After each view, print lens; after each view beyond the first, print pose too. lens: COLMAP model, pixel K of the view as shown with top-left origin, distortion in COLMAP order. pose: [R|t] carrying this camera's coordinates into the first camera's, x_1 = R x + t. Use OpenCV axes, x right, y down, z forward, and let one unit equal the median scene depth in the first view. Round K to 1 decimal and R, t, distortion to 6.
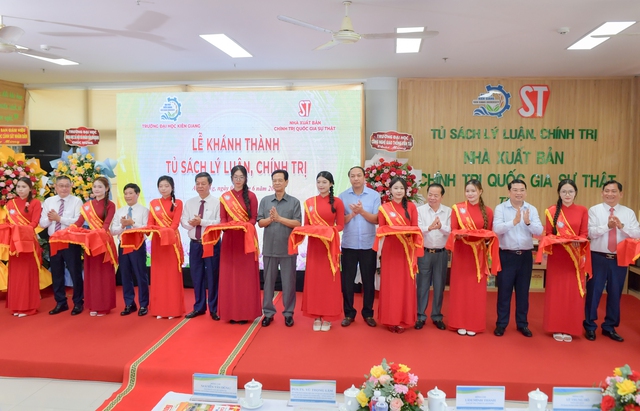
lens RADIAL K [[530.6, 0, 320.0], [0, 530.6, 189.8], [0, 0, 1]] dist [-0.044646, 0.000450]
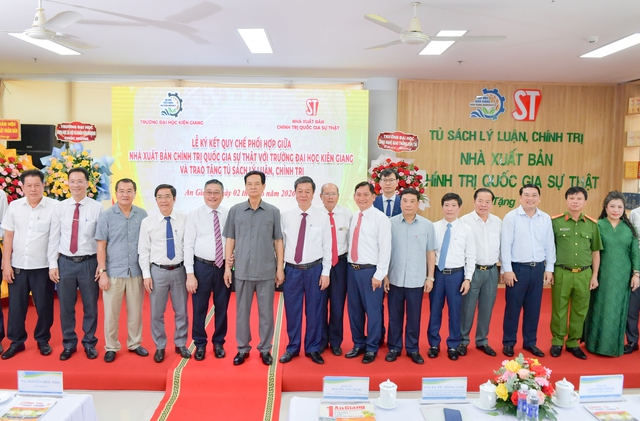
lens RADIAL K [[533.3, 0, 320.0], [0, 533.3, 200.6], [0, 0, 1]] dist [-0.043719, 0.001287]
pose [[0.992198, 0.000746, 0.124670, -0.136958], [-0.003483, 0.999758, 0.021735, -0.000838], [-0.124624, -0.021999, 0.991960, 0.008650]]
